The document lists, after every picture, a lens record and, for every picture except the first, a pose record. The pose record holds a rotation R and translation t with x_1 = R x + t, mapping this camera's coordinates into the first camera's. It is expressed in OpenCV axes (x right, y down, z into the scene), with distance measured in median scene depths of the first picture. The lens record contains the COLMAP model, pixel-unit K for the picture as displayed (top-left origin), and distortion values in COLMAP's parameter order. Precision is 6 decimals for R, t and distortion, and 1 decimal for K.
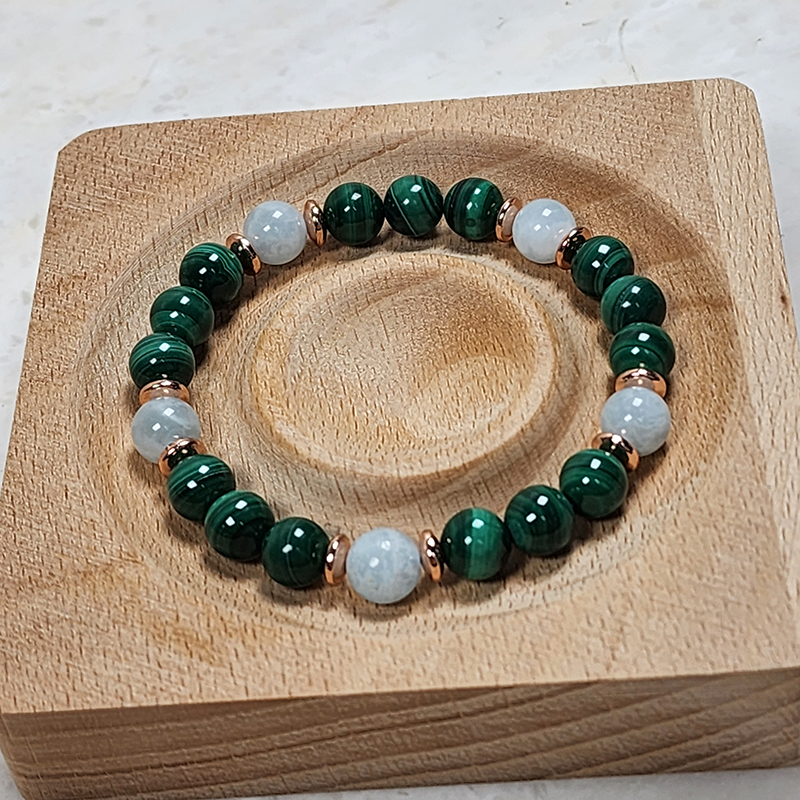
lens RADIAL K [[2158.1, 0, 434.5], [0, 2158.1, 402.3], [0, 0, 1]] dist [0.270946, -1.771745]
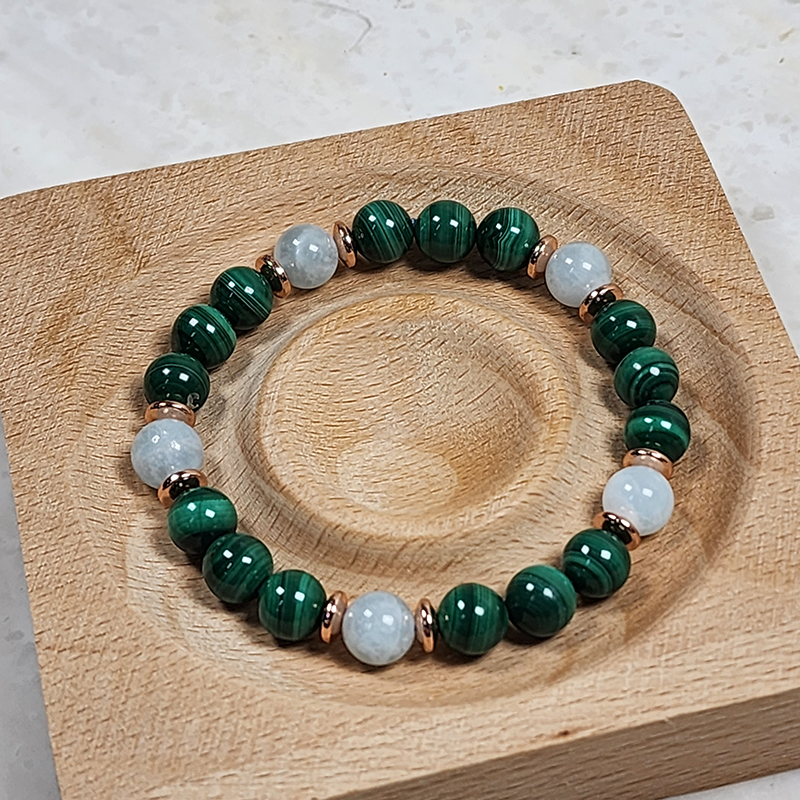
lens RADIAL K [[2128.3, 0, 424.4], [0, 2128.3, 399.7], [0, 0, 1]] dist [0.182910, 0.014568]
pose [[0.230872, 0.824292, -0.516954, 0.495580], [-0.732629, 0.496902, 0.465127, -0.487968], [0.640276, 0.271350, 0.718621, 0.308052]]
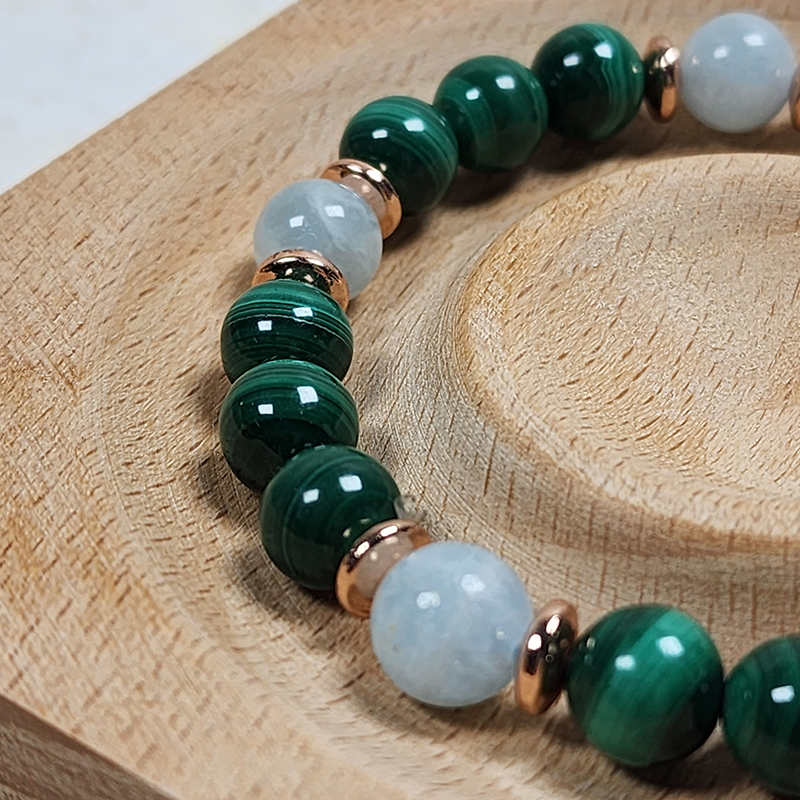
lens RADIAL K [[2158.1, 0, 434.5], [0, 2158.1, 402.3], [0, 0, 1]] dist [0.270946, -1.771745]
pose [[0.804236, 0.445538, -0.393320, 0.127979], [-0.486000, 0.873951, -0.003764, 0.035776], [0.342065, 0.194181, 0.919394, 0.534532]]
